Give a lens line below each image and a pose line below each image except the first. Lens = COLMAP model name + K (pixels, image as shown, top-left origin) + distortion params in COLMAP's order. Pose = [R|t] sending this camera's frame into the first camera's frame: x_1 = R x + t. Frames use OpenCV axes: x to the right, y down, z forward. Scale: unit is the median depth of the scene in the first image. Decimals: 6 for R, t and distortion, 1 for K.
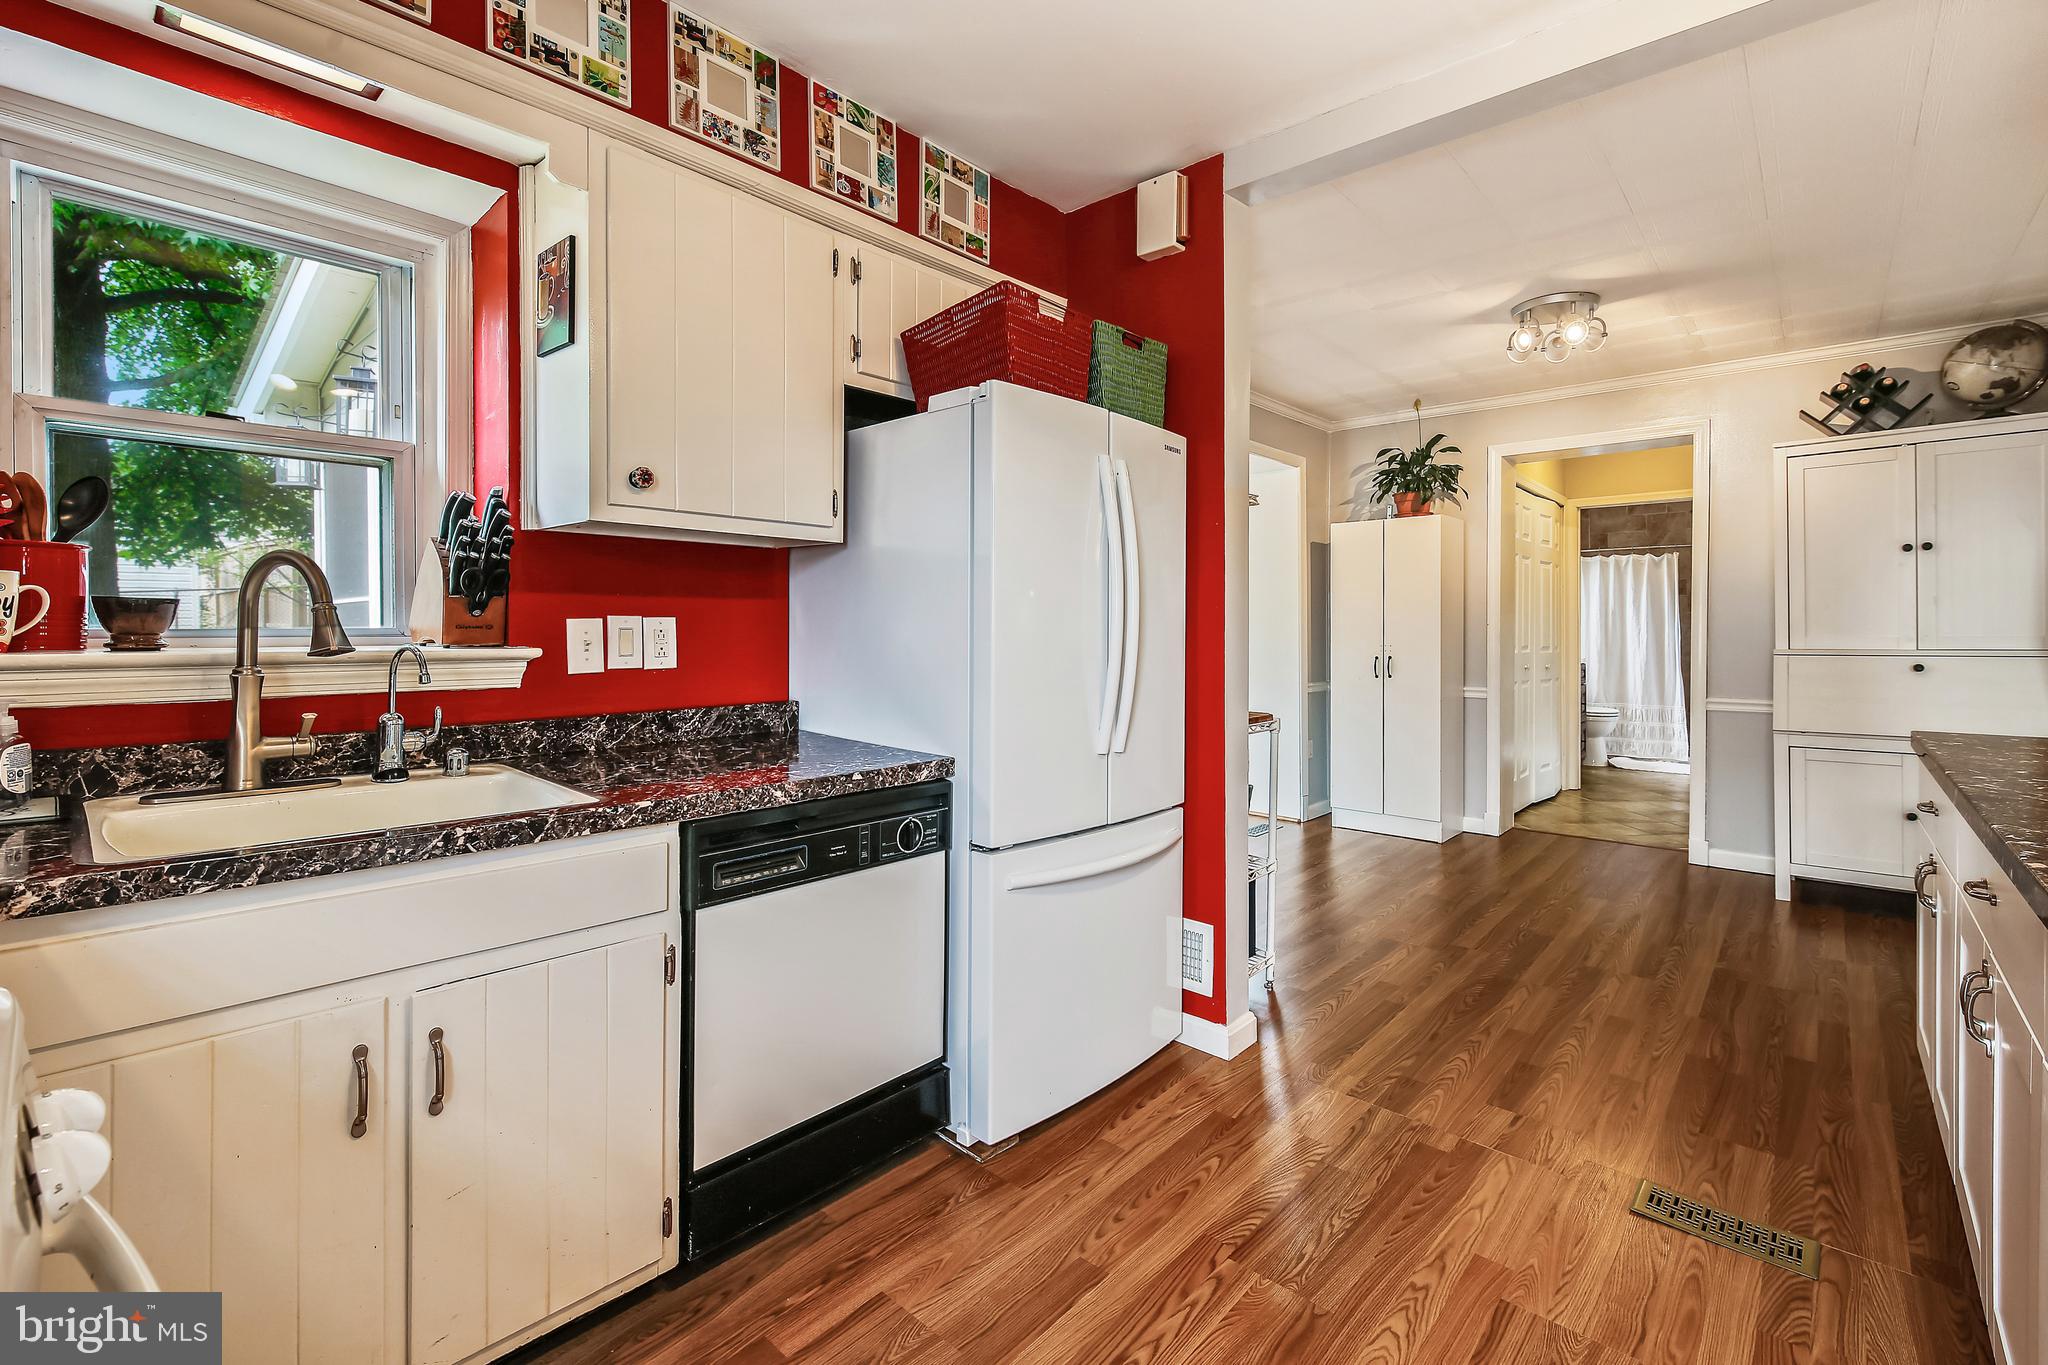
lens RADIAL K [[897.5, 0, 1016.0], [0, 897.5, 639.8], [0, 0, 1]] dist [-0.000906, -0.002767]
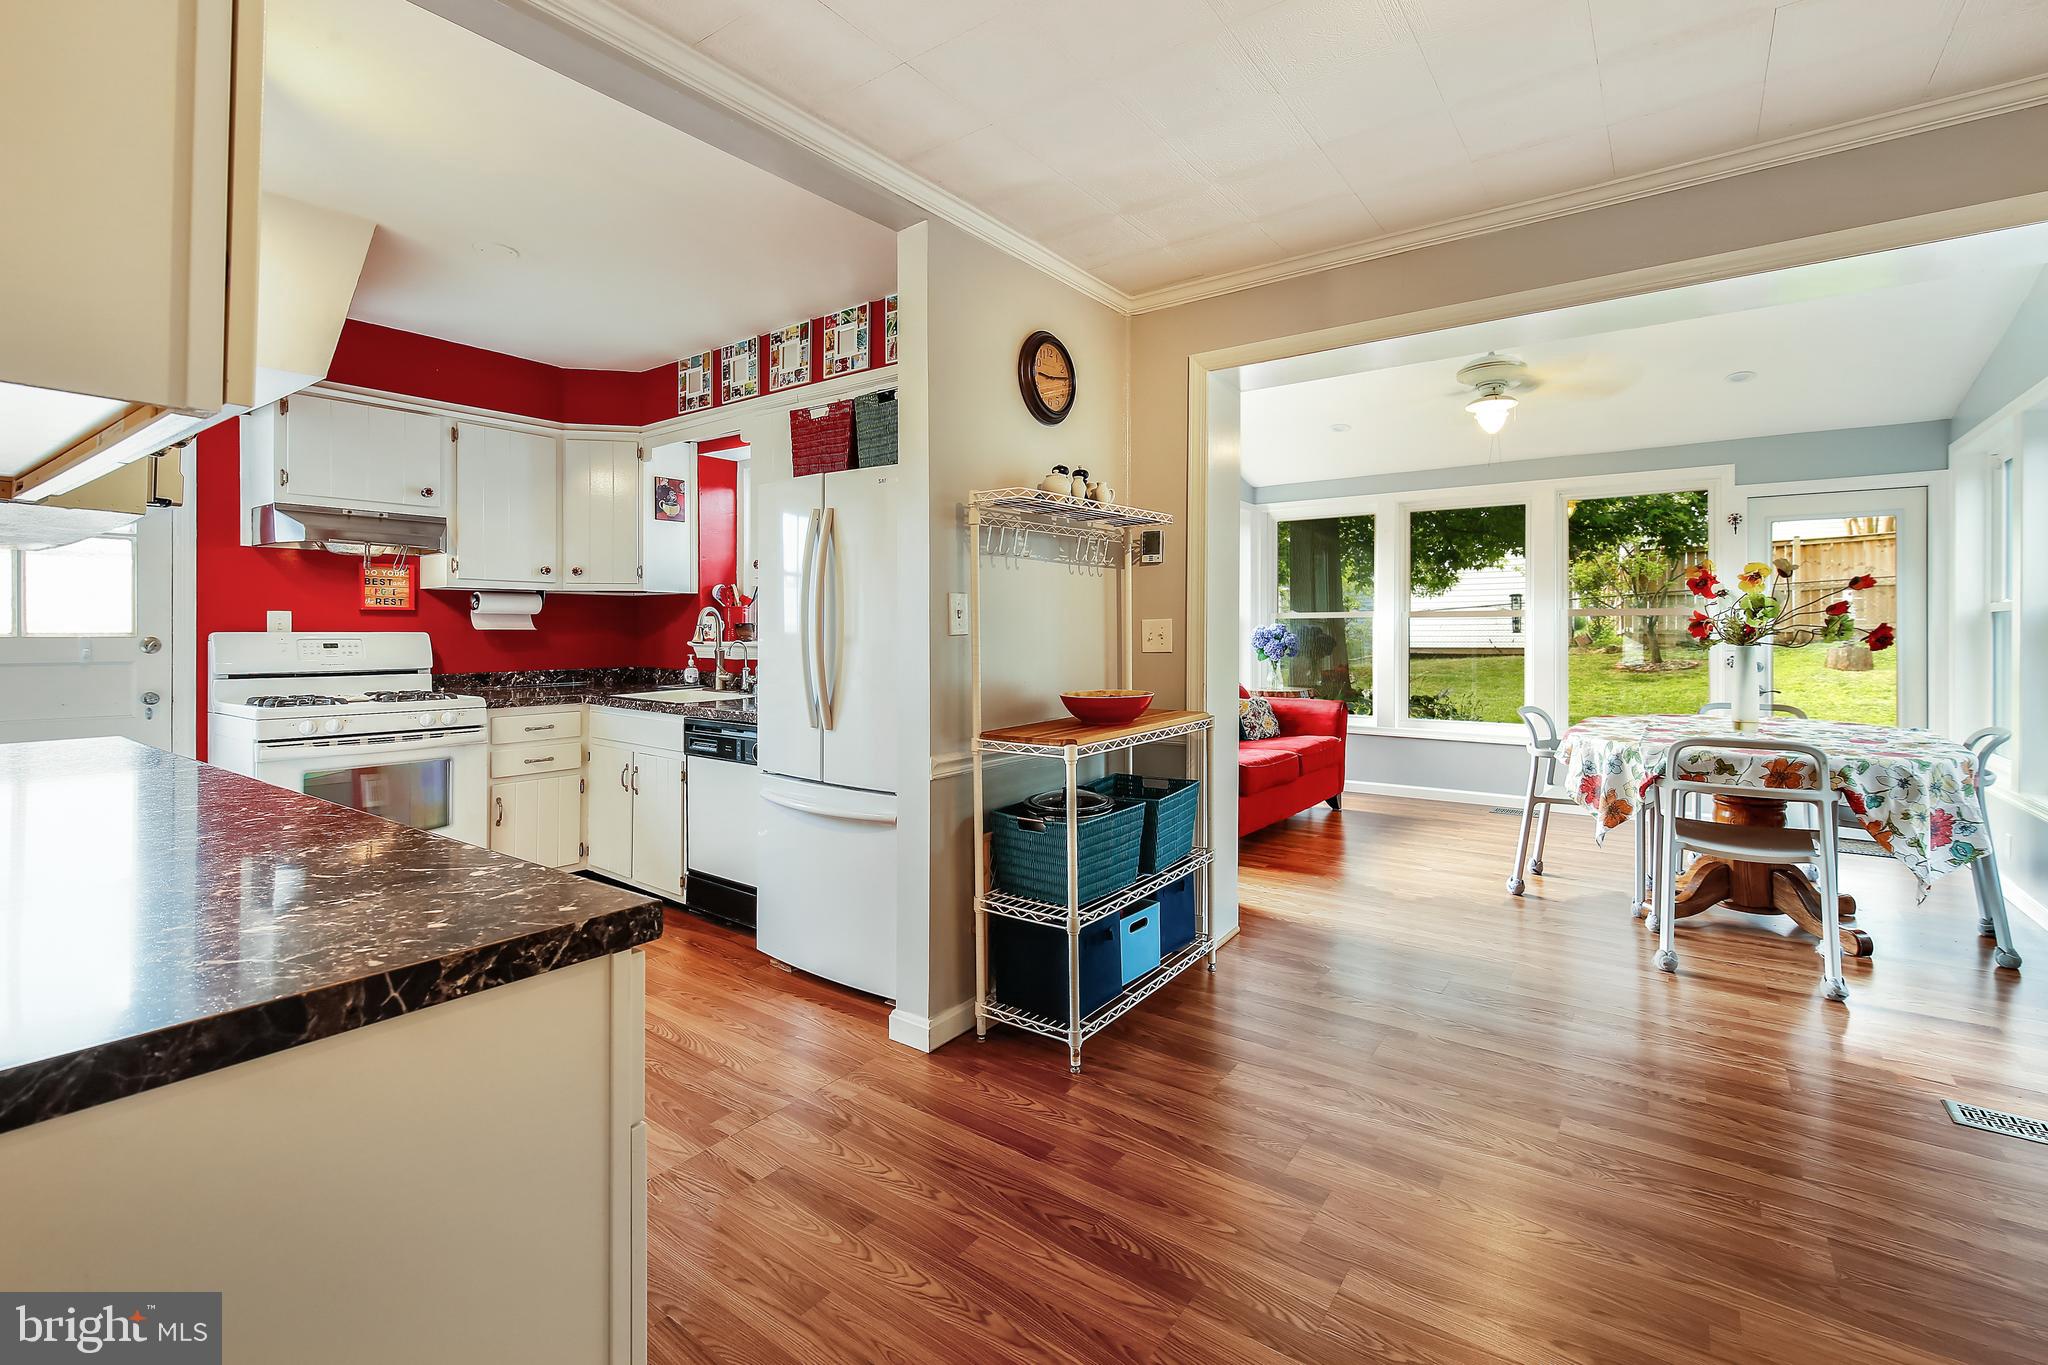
lens RADIAL K [[897.5, 0, 1029.0], [0, 897.5, 634.8], [0, 0, 1]] dist [-0.000906, -0.002767]
pose [[0.109295, 0.005304, -0.993995, 0.902828], [-0.012396, 0.999915, 0.003973, -0.014366], [0.993932, 0.011888, 0.109351, 0.711581]]
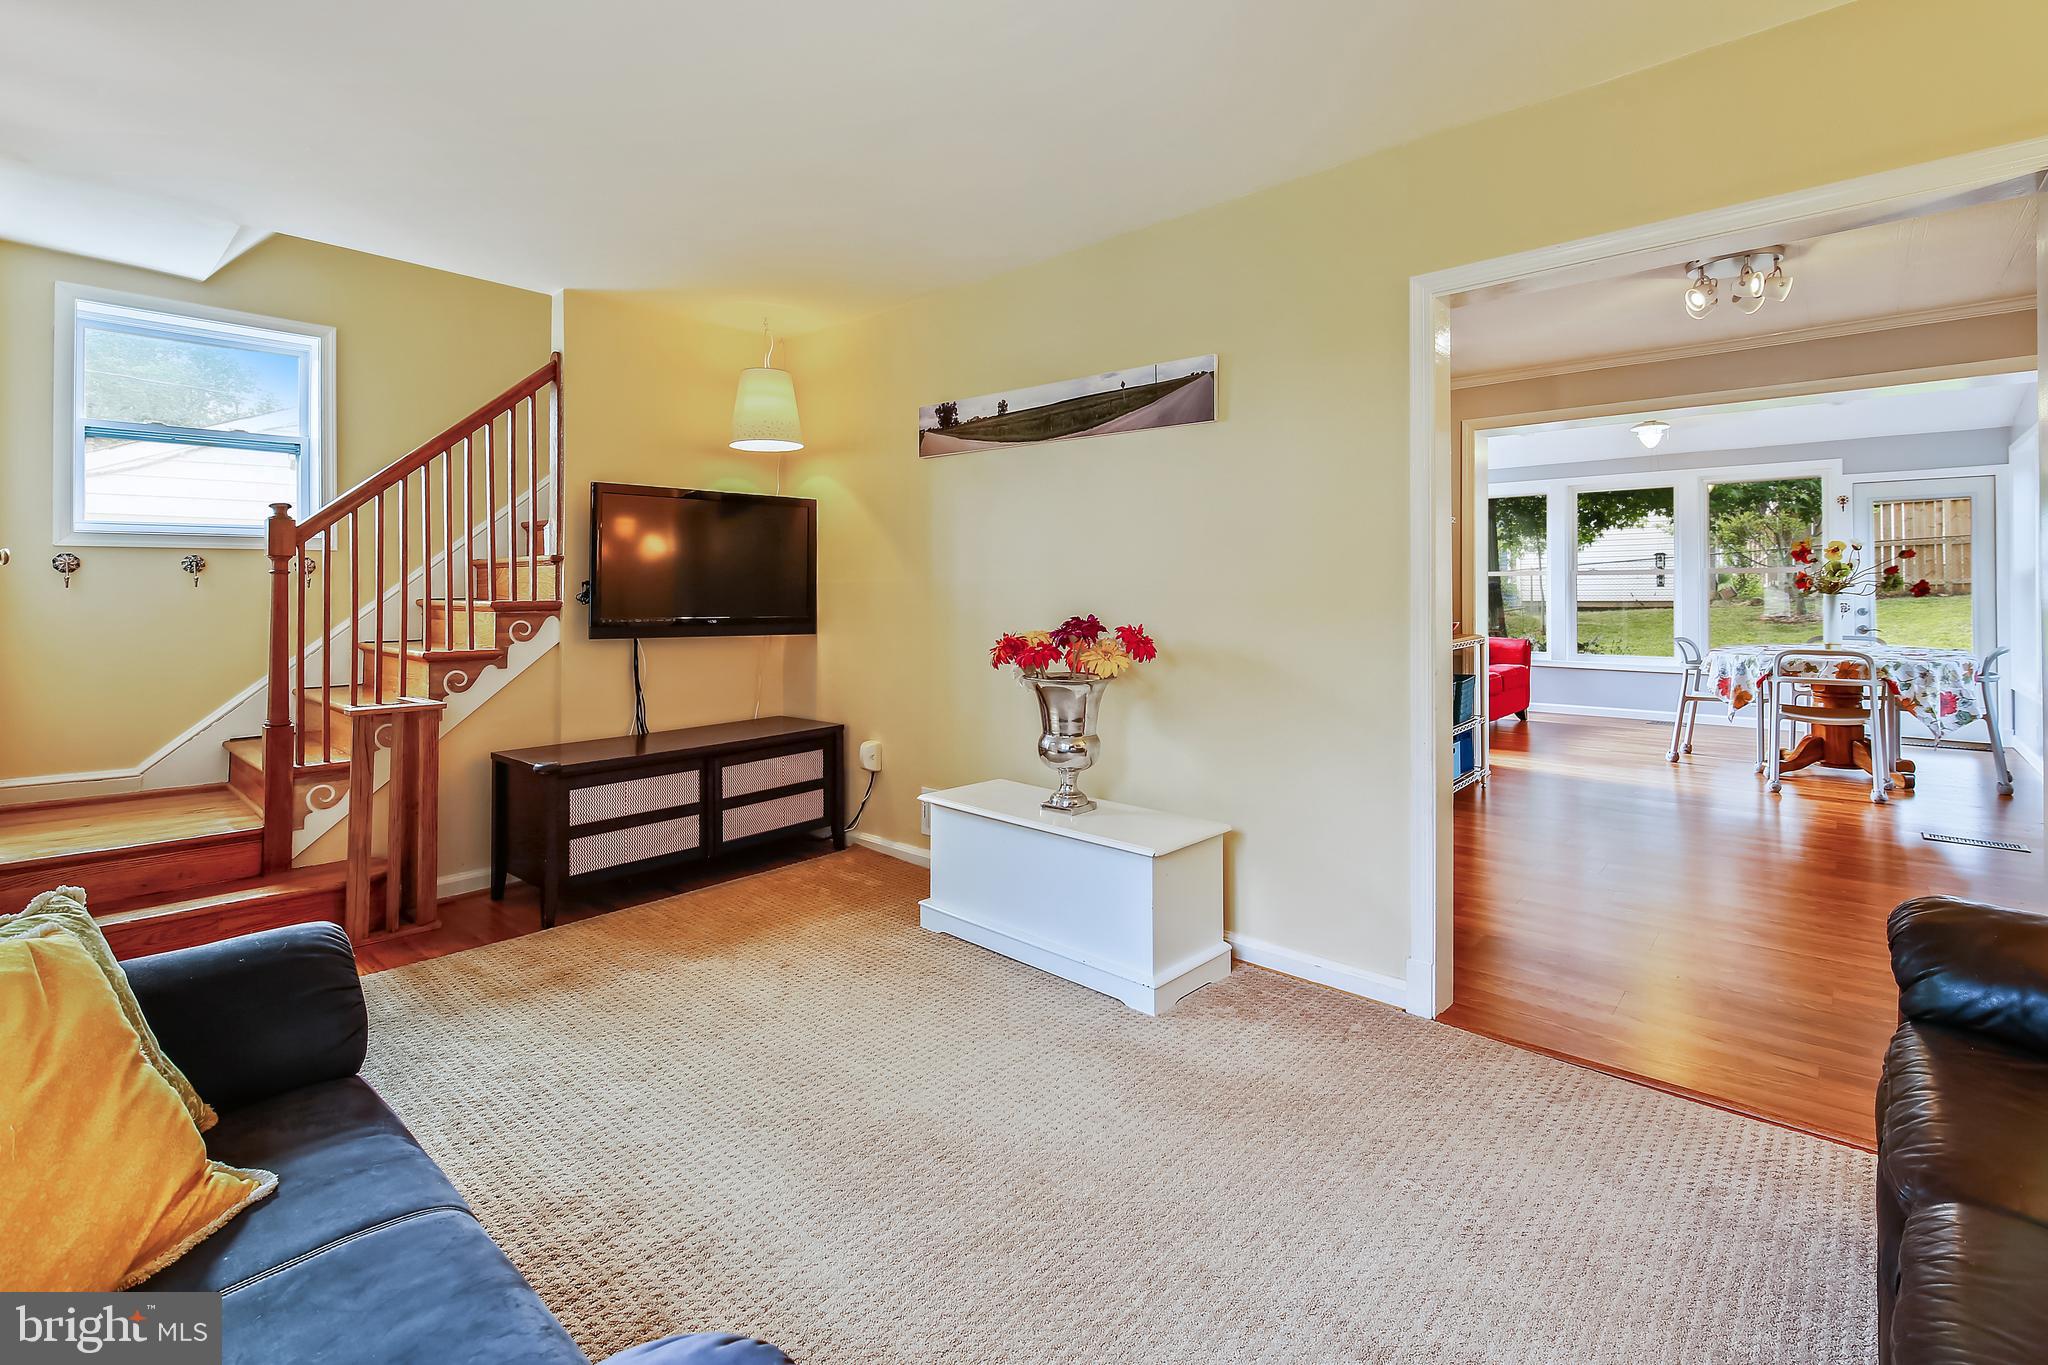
lens RADIAL K [[897.5, 0, 1037.1], [0, 897.5, 581.5], [0, 0, 1]] dist [-0.000906, -0.002767]
pose [[0.004539, -0.005378, -0.999975, 1.539223], [-0.008756, 0.999947, -0.005417, -0.009733], [0.999951, 0.008780, 0.004492, 0.235833]]
